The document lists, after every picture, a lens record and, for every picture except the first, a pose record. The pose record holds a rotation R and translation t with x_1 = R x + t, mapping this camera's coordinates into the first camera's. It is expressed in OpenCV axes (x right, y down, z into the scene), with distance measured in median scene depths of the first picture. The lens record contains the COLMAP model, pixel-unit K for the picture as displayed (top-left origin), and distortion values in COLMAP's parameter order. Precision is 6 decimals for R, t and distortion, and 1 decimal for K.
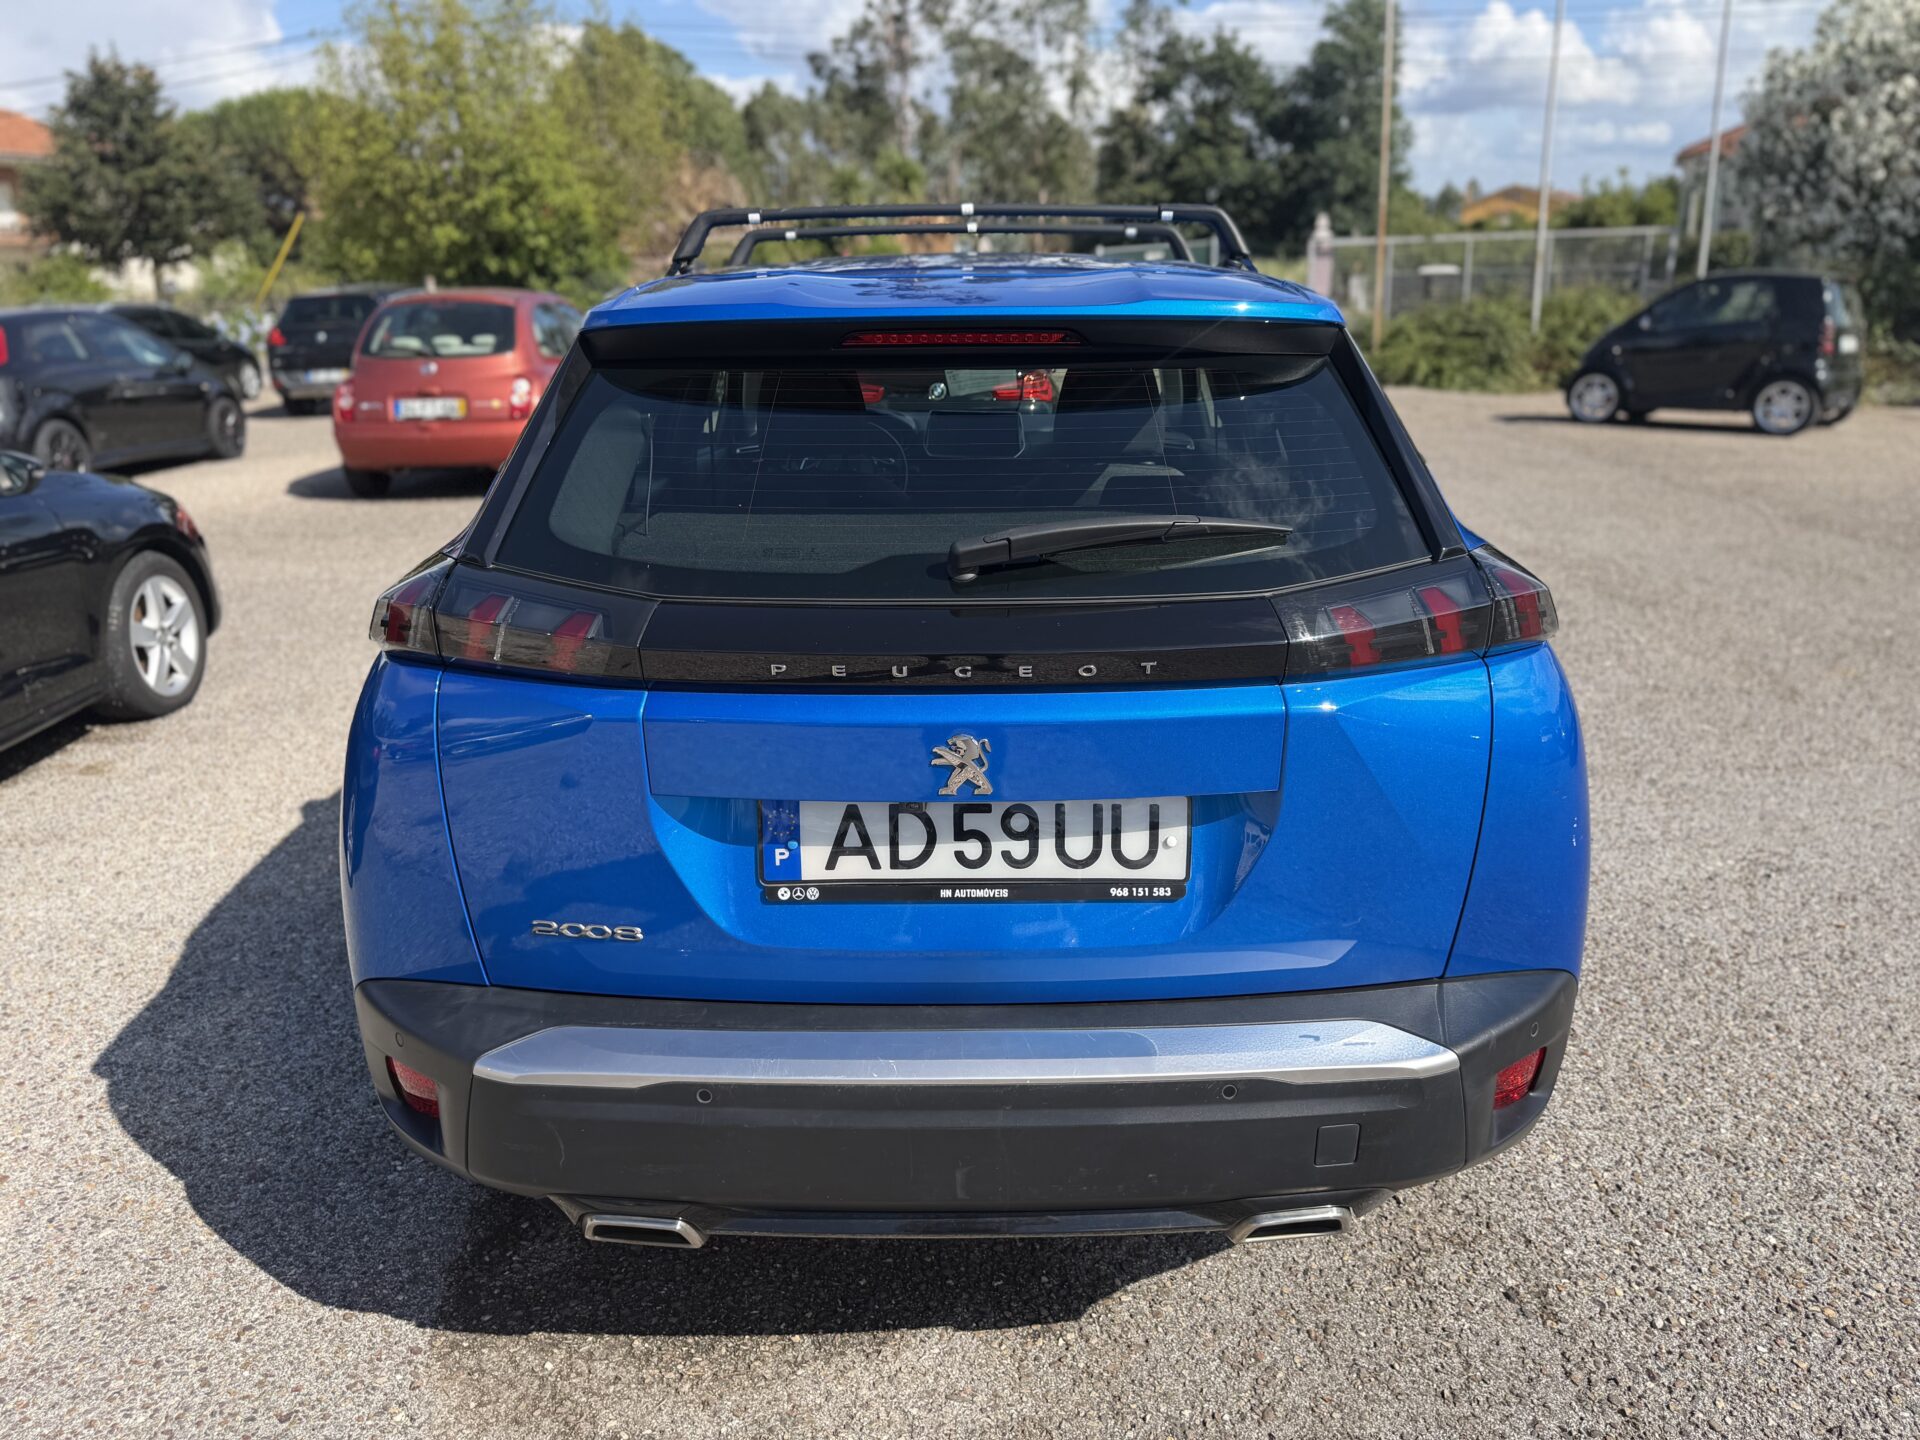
lens RADIAL K [[1333.5, 0, 960.0], [0, 1333.5, 720.0], [0, 0, 1]] dist [0.003439, 0.000167]
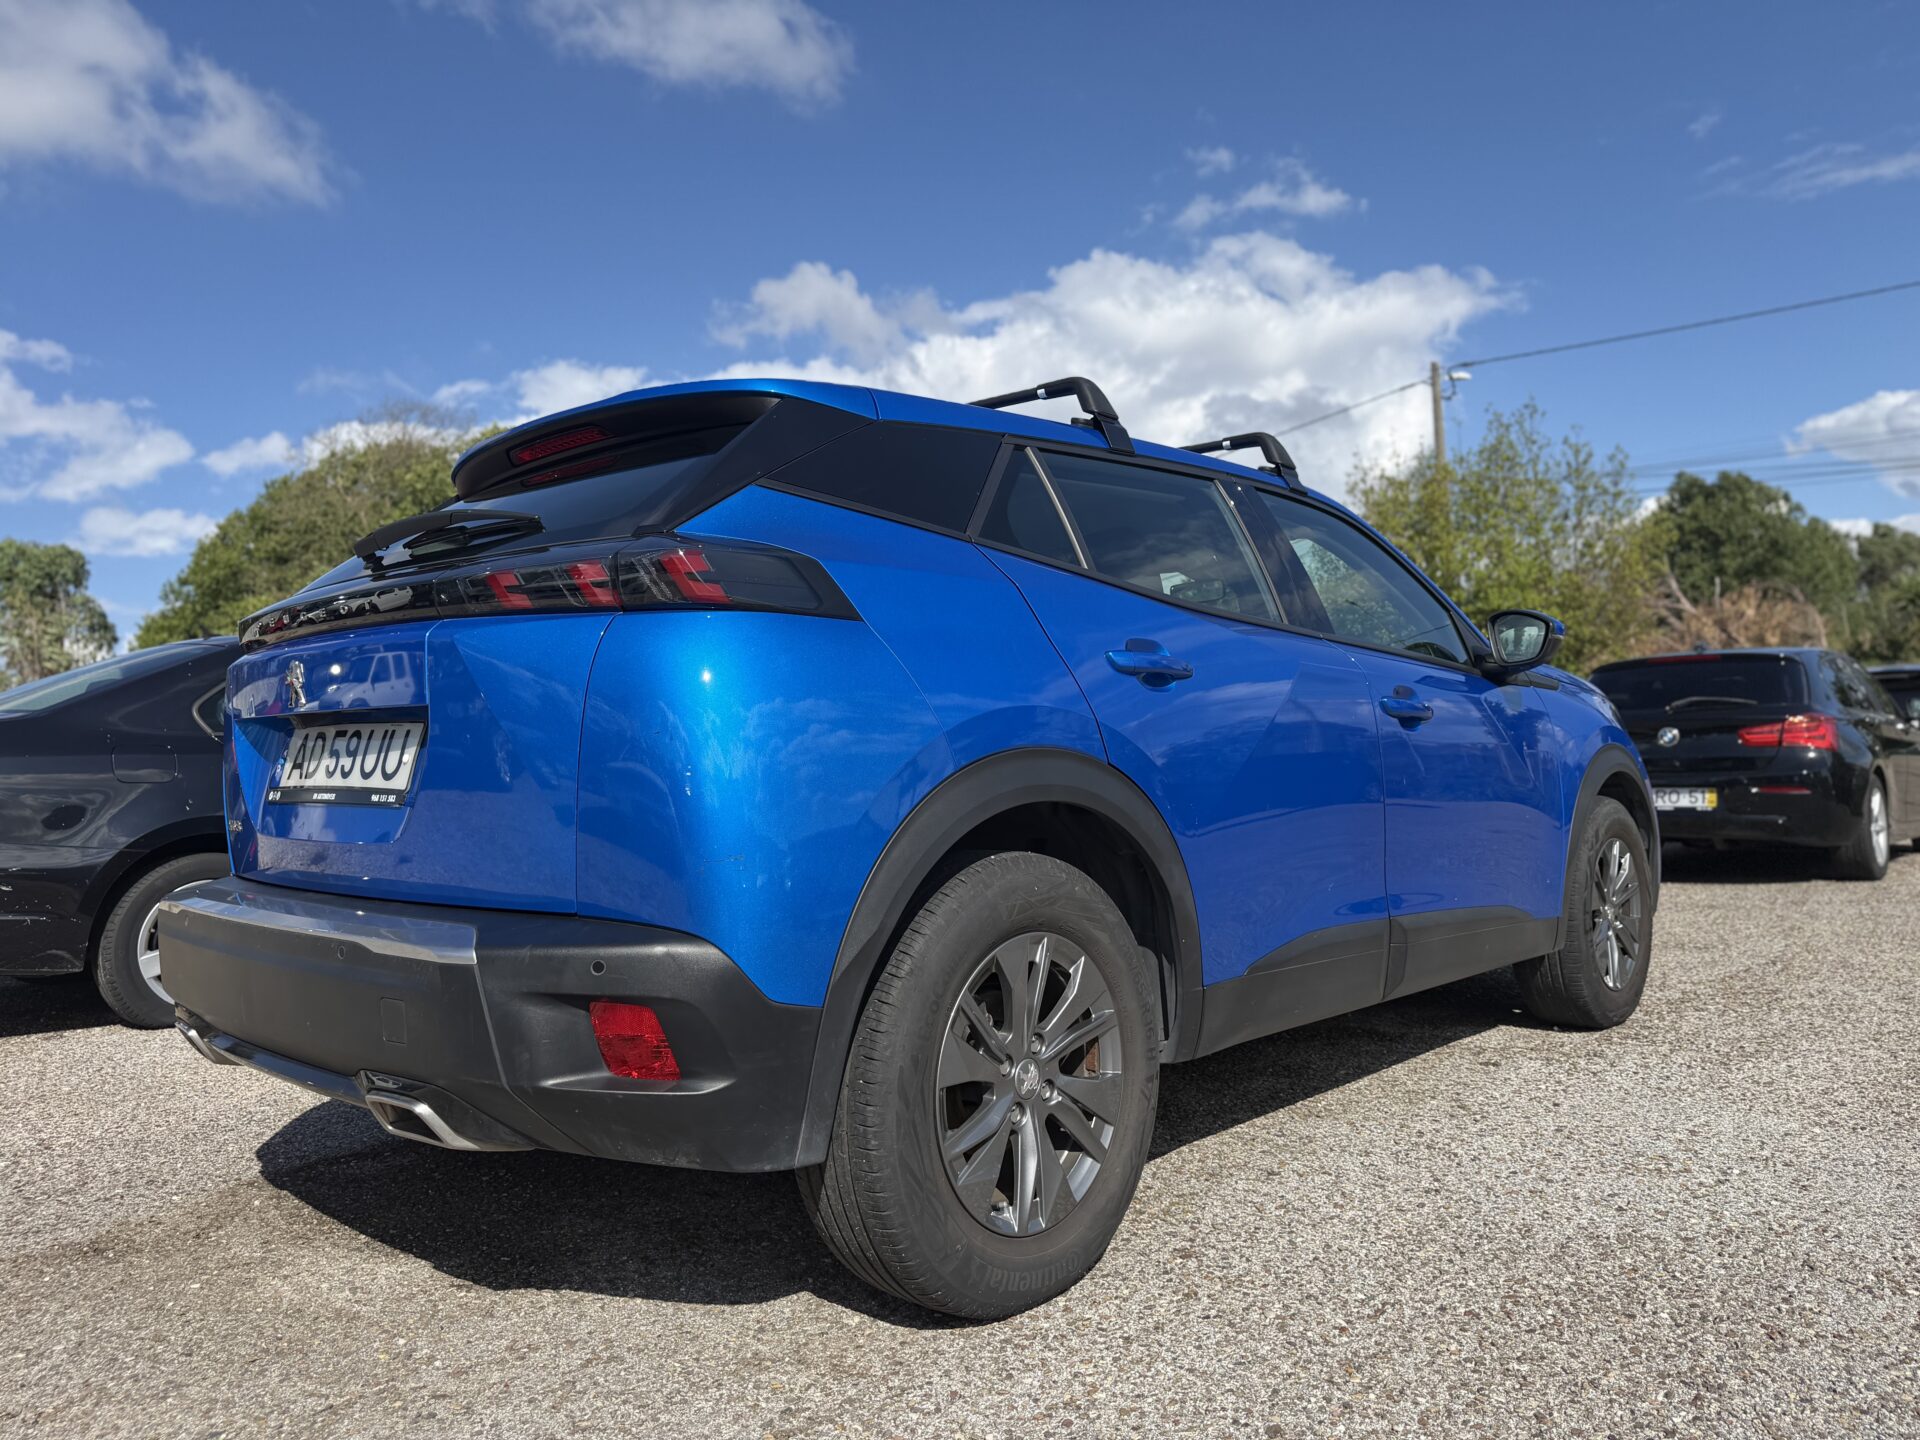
lens RADIAL K [[1330.8, 0, 960.0], [0, 1330.8, 720.0], [0, 0, 1]] dist [-0.003371, -0.002172]
pose [[0.743970, -0.020835, -0.667888, 1.374405], [-0.190449, 0.951446, -0.241825, 0.257868], [0.640498, 0.307109, 0.703880, 0.445068]]
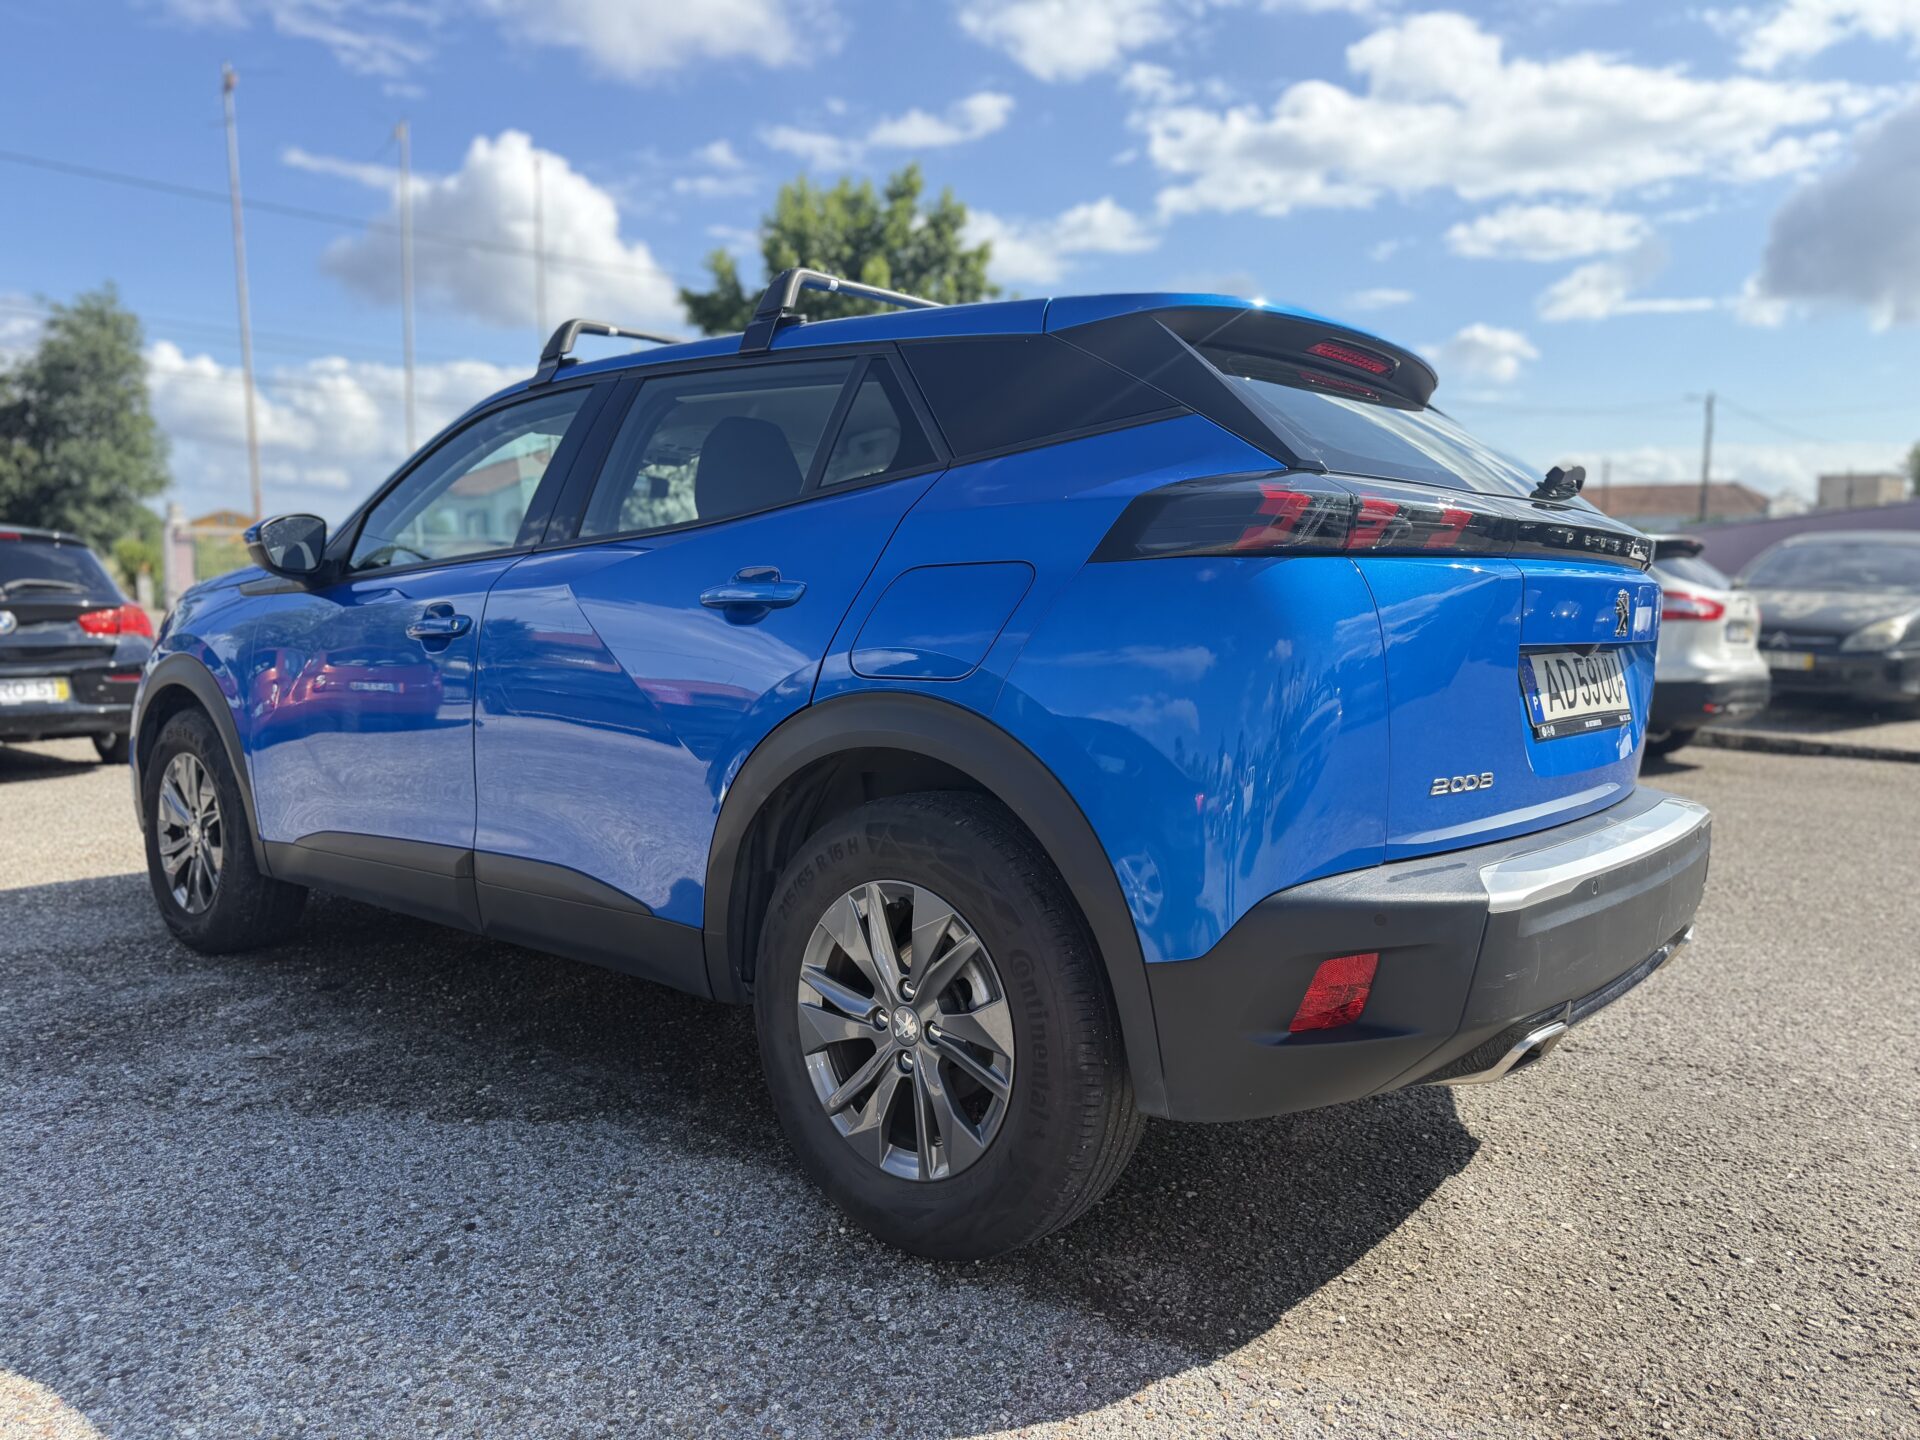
lens RADIAL K [[1330.8, 0, 960.0], [0, 1330.8, 720.0], [0, 0, 1]] dist [-0.003371, -0.002172]
pose [[0.658258, -0.044669, 0.751466, -1.434641], [0.212223, 0.968761, -0.128314, 0.163477], [-0.722259, 0.243942, 0.647174, 0.585862]]
